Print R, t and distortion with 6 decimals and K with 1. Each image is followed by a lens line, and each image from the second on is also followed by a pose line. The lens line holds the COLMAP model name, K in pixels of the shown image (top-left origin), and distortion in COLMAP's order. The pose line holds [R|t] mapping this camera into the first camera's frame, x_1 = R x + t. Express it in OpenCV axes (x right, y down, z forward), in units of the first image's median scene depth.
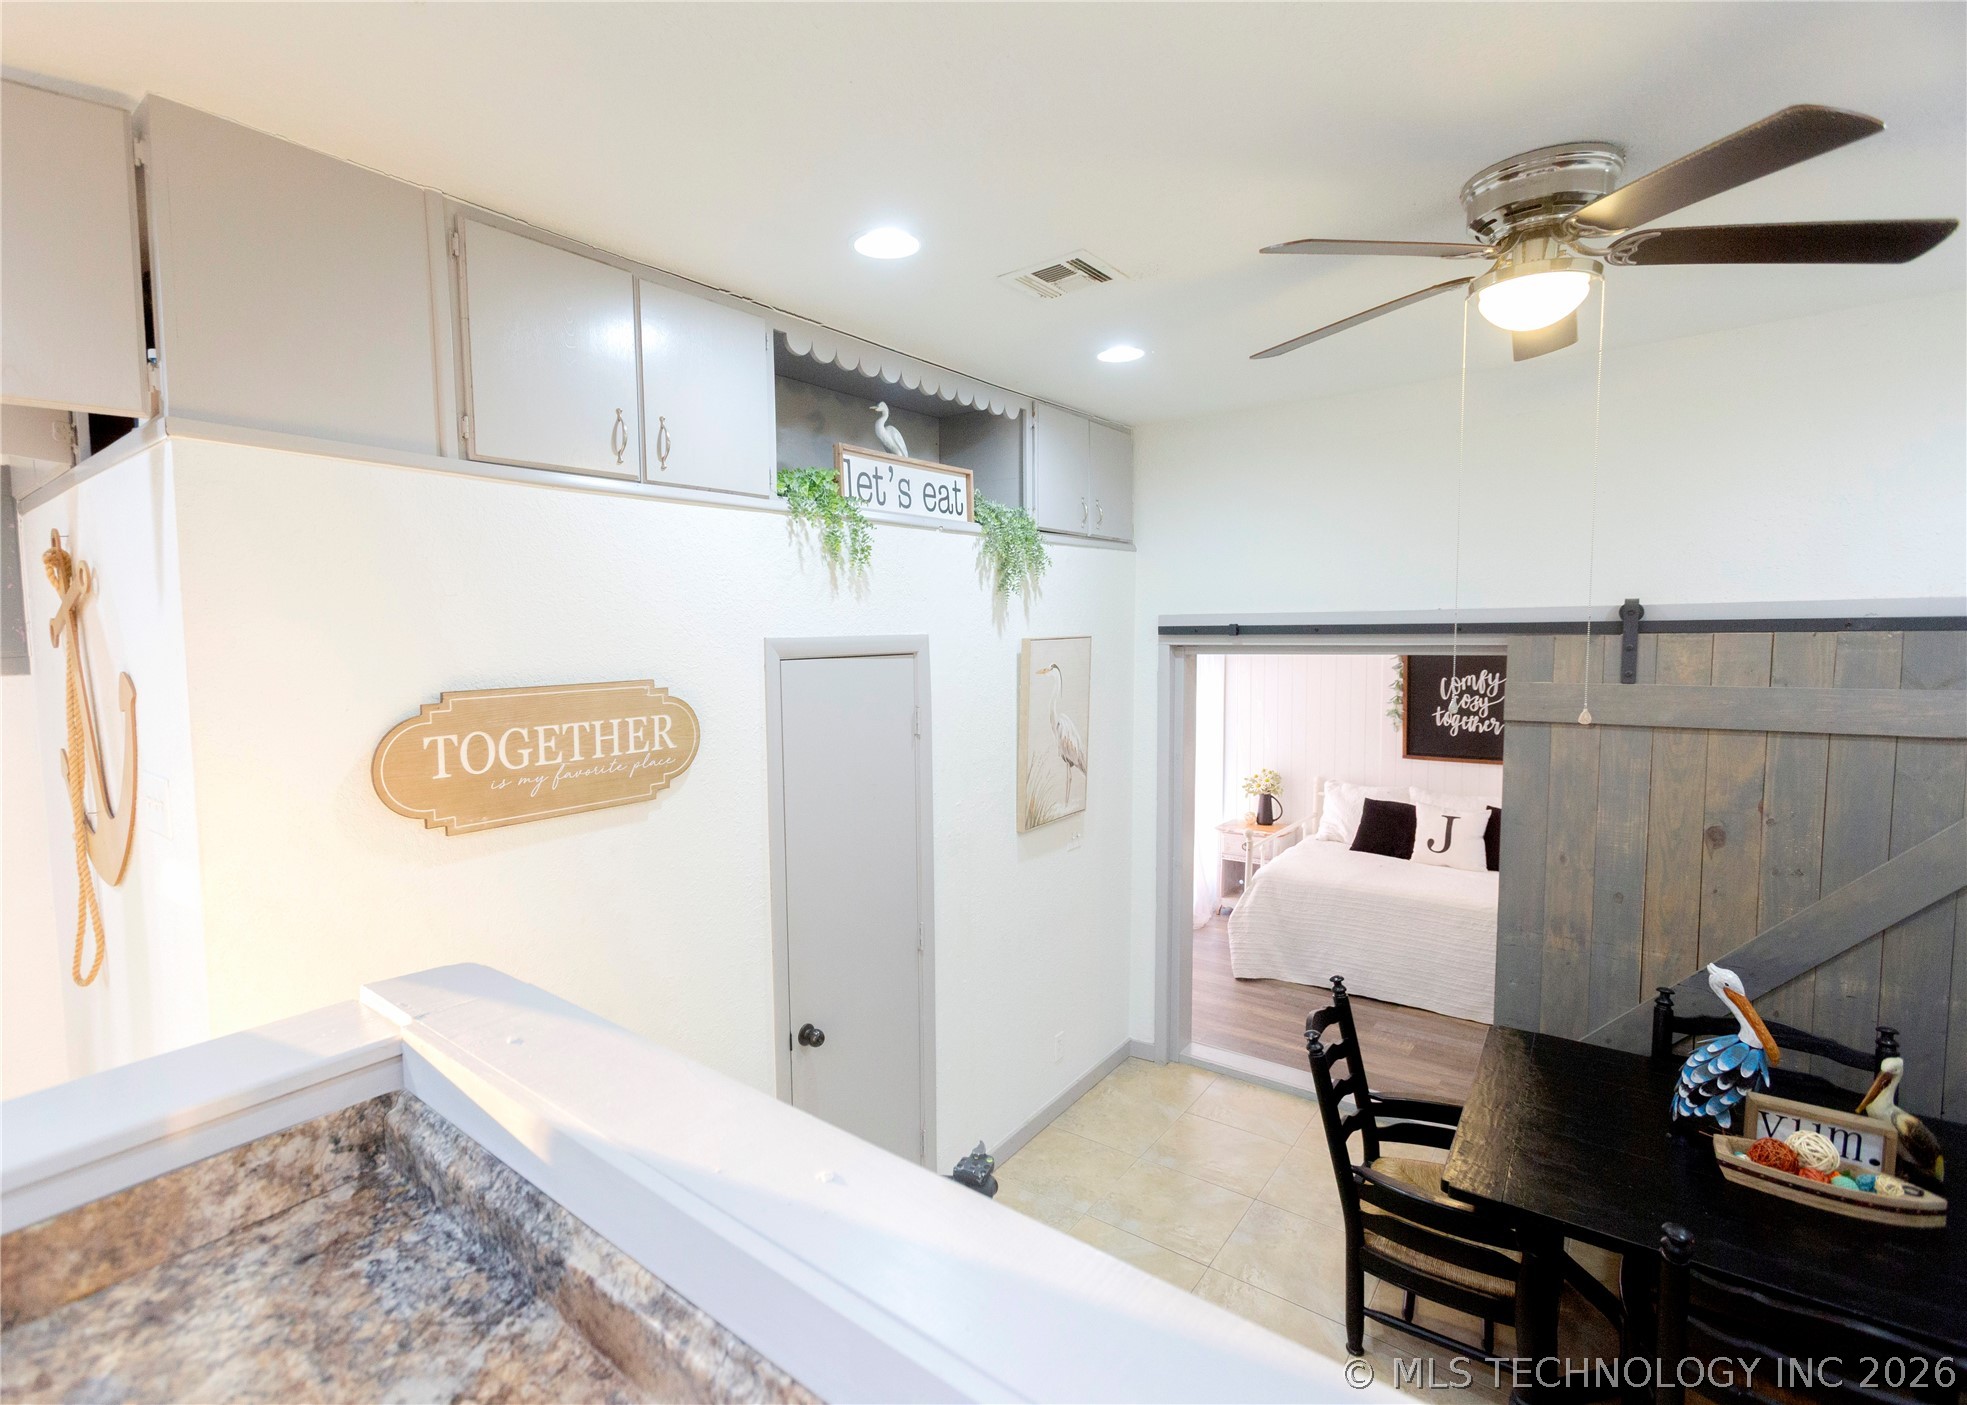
lens RADIAL K [[929.1, 0, 915.2], [0, 929.1, 688.6], [0, 0, 1]] dist [-0.001500, -0.000342]
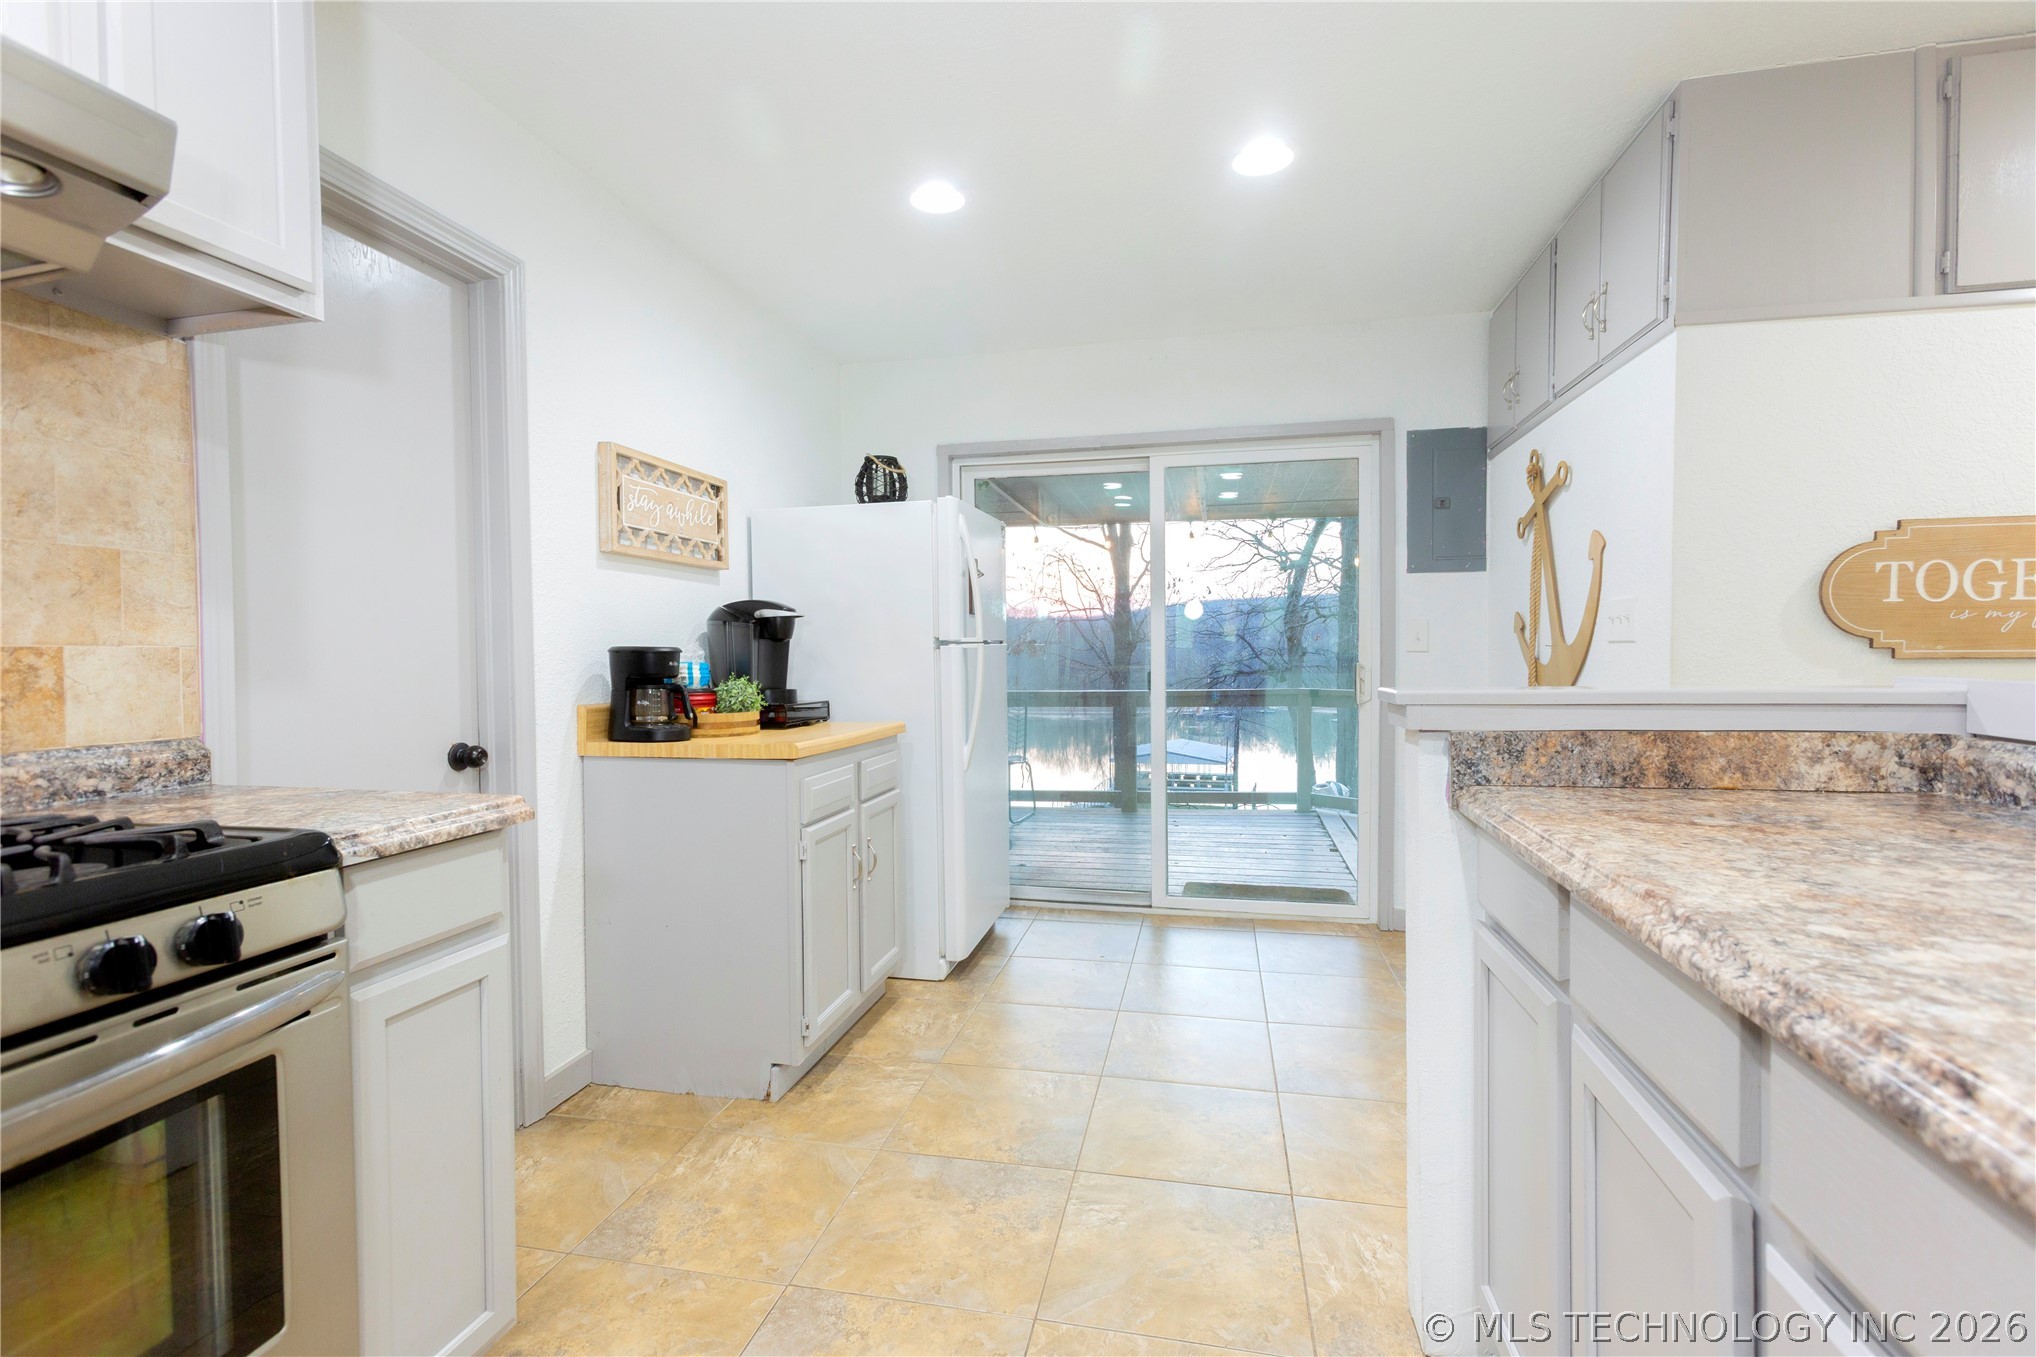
lens RADIAL K [[905.5, 0, 1012.0], [0, 905.5, 674.9], [0, 0, 1]] dist [-0.017742, 0.015954]
pose [[0.438703, 0.030968, -0.898099, -0.016083], [-0.057156, 0.998344, 0.006505, 0.181111], [0.896813, 0.048478, 0.439746, -0.278518]]
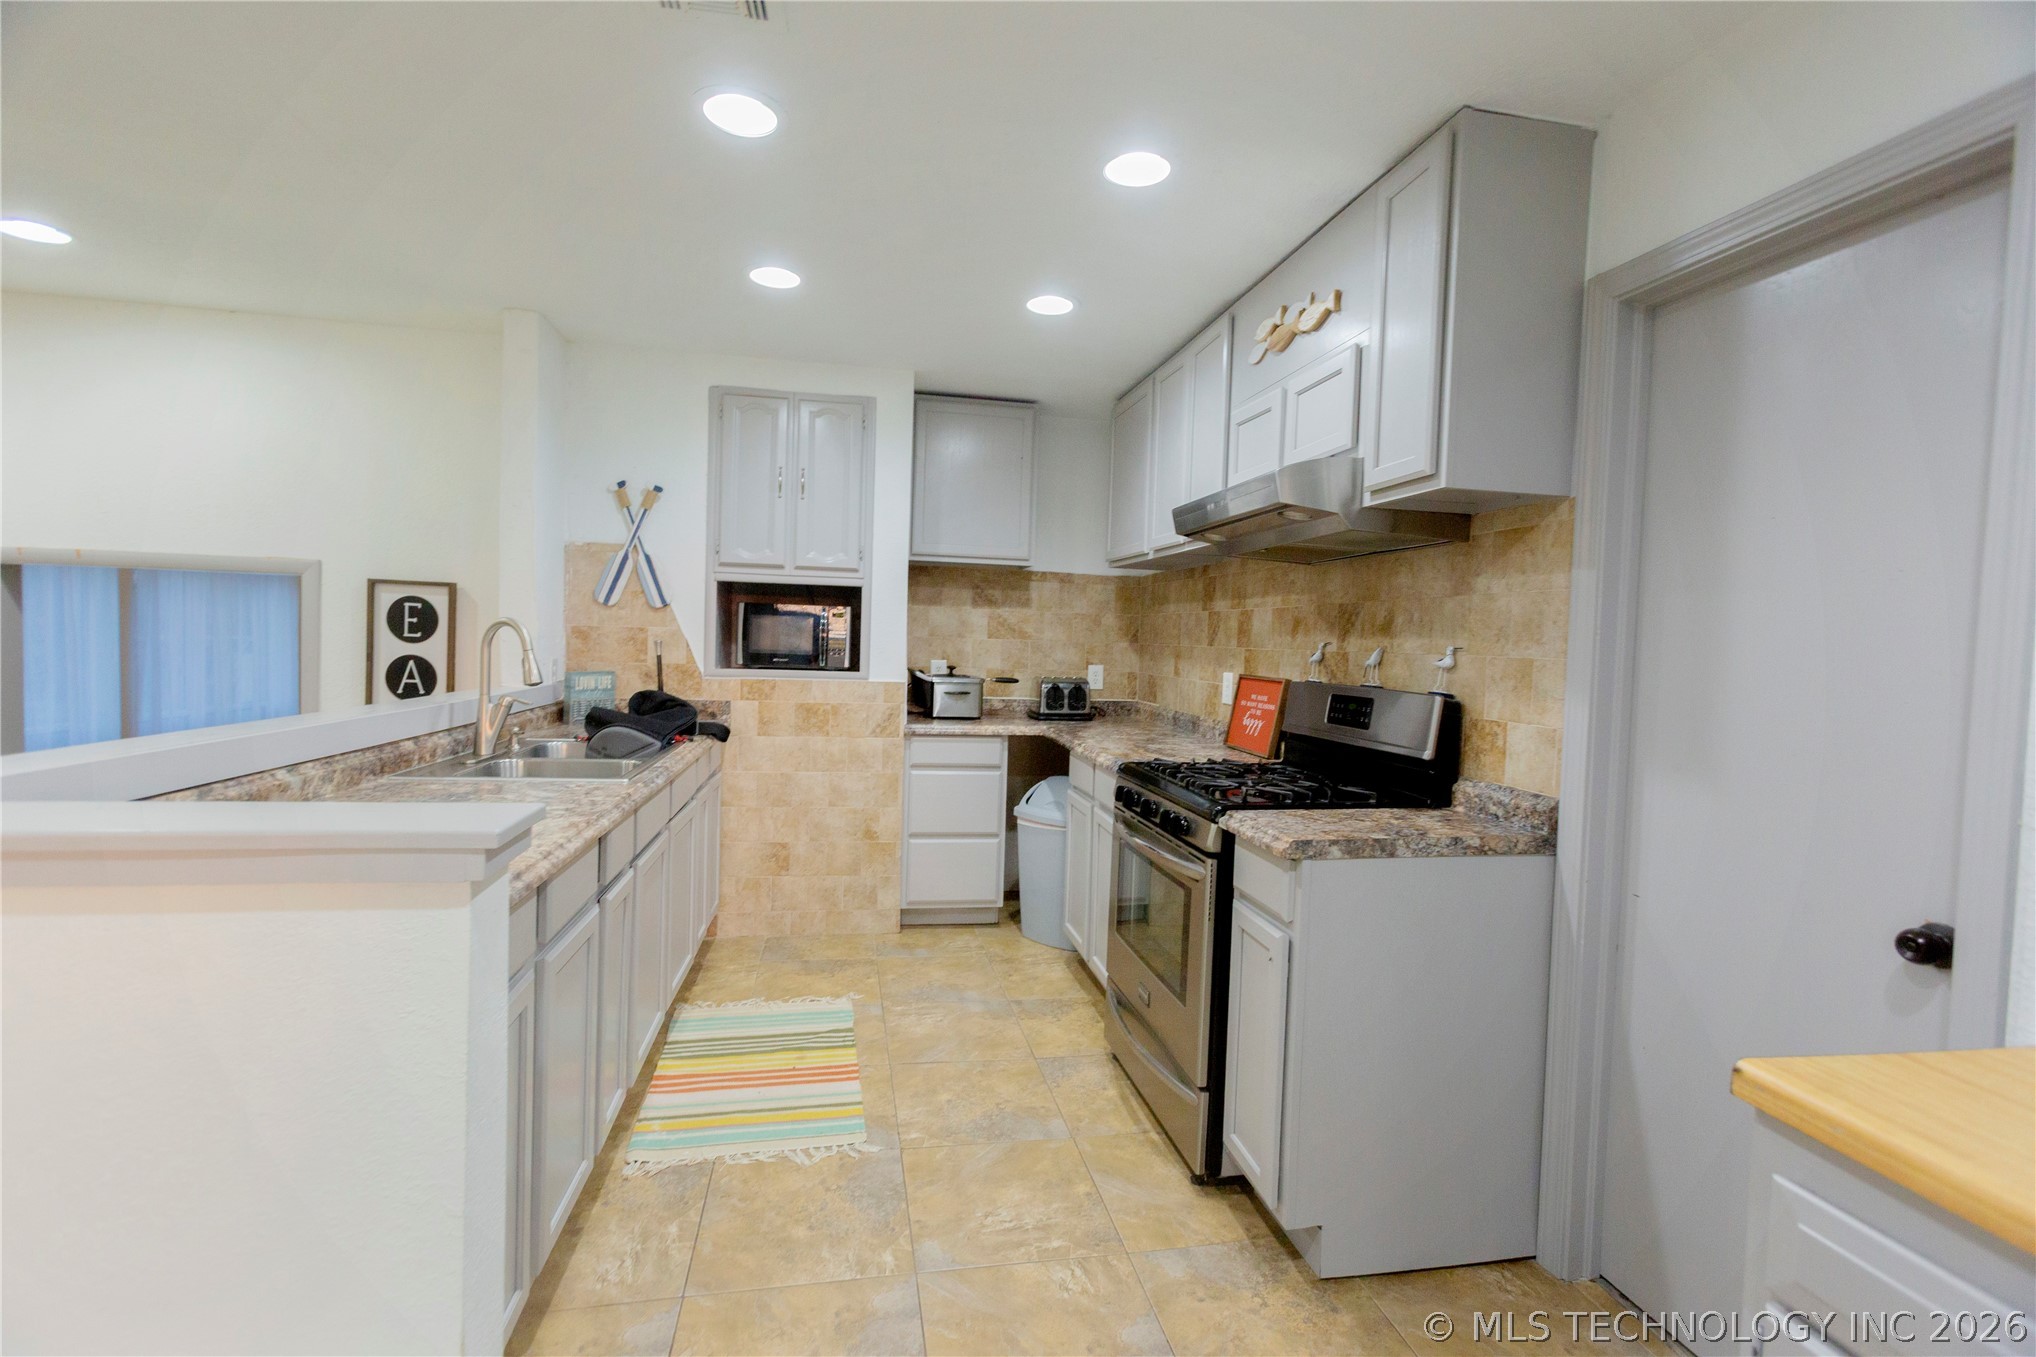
lens RADIAL K [[905.5, 0, 1012.0], [0, 905.5, 674.9], [0, 0, 1]] dist [-0.017742, 0.015954]
pose [[-0.764208, -0.036073, 0.643960, -0.954816], [0.022847, 0.996294, 0.082923, 0.072062], [-0.644565, 0.078083, -0.760552, 0.411091]]
